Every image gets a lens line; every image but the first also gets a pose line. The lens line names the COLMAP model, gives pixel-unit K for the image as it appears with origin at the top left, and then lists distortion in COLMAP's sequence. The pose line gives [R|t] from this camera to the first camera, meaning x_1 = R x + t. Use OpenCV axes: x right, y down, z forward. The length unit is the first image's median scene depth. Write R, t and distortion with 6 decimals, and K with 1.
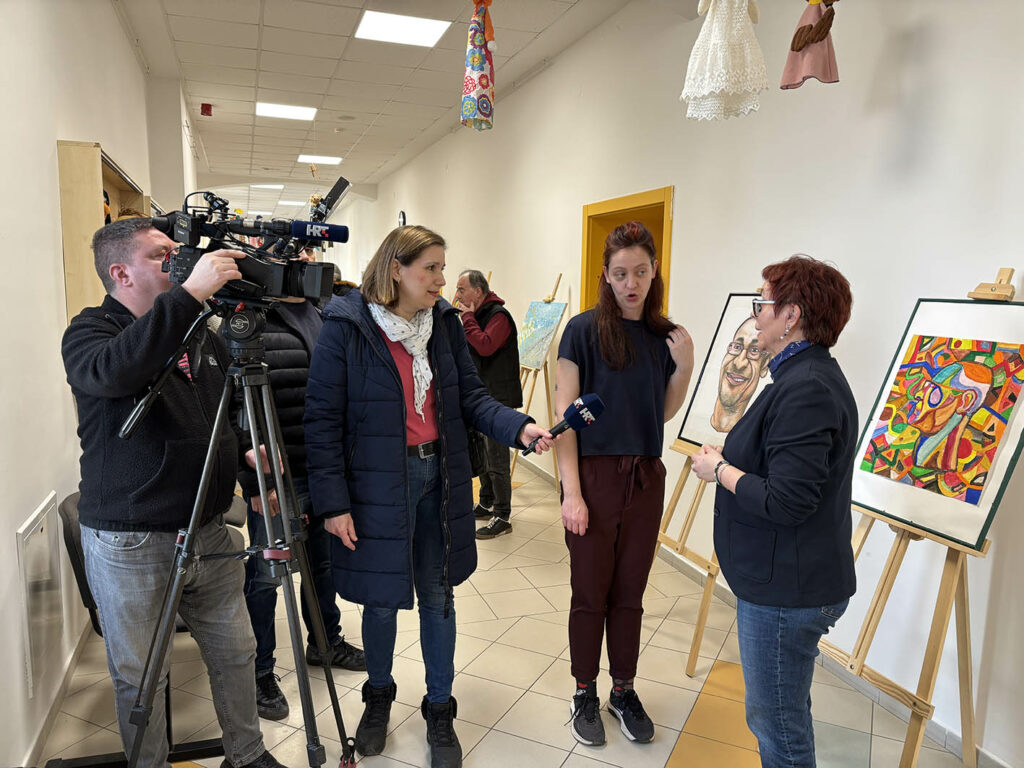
lens RADIAL K [[778.8, 0, 511.2], [0, 778.8, 386.1], [0, 0, 1]] dist [-0.002215, -0.000116]
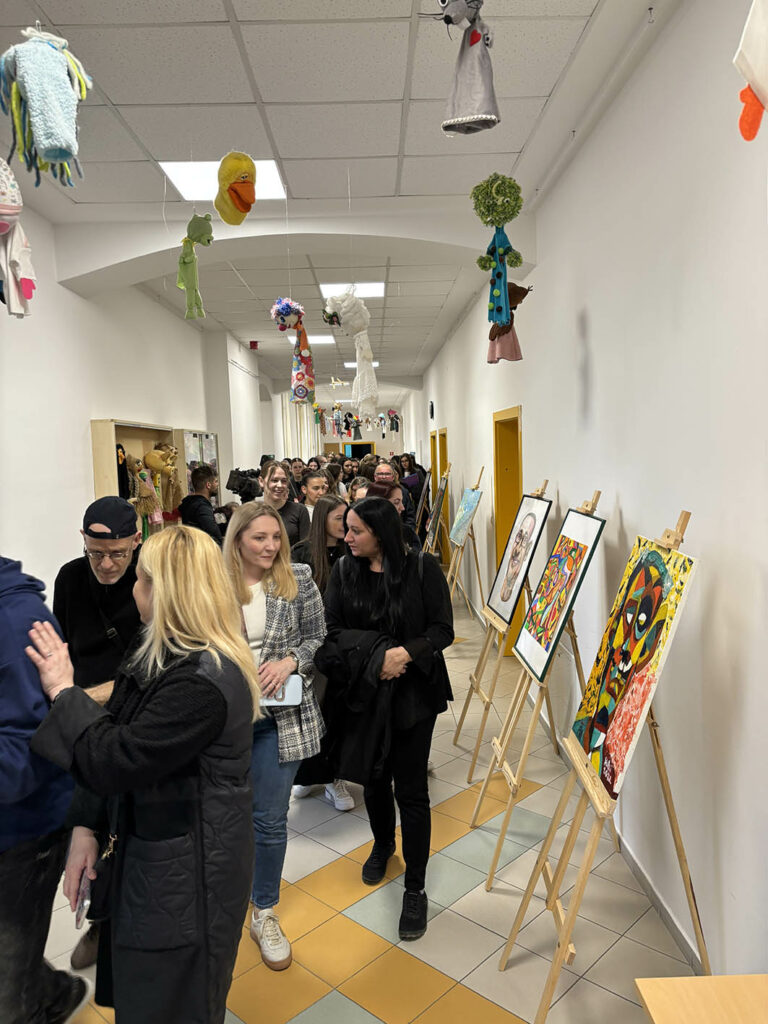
lens RADIAL K [[778.8, 0, 385.1], [0, 778.8, 511.4], [0, 0, 1]] dist [-0.002215, -0.000116]
pose [[0.948701, -0.021207, -0.315463, 0.541374], [0.006714, 0.998874, -0.046960, -0.035717], [0.316104, 0.042433, 0.947775, -0.378405]]
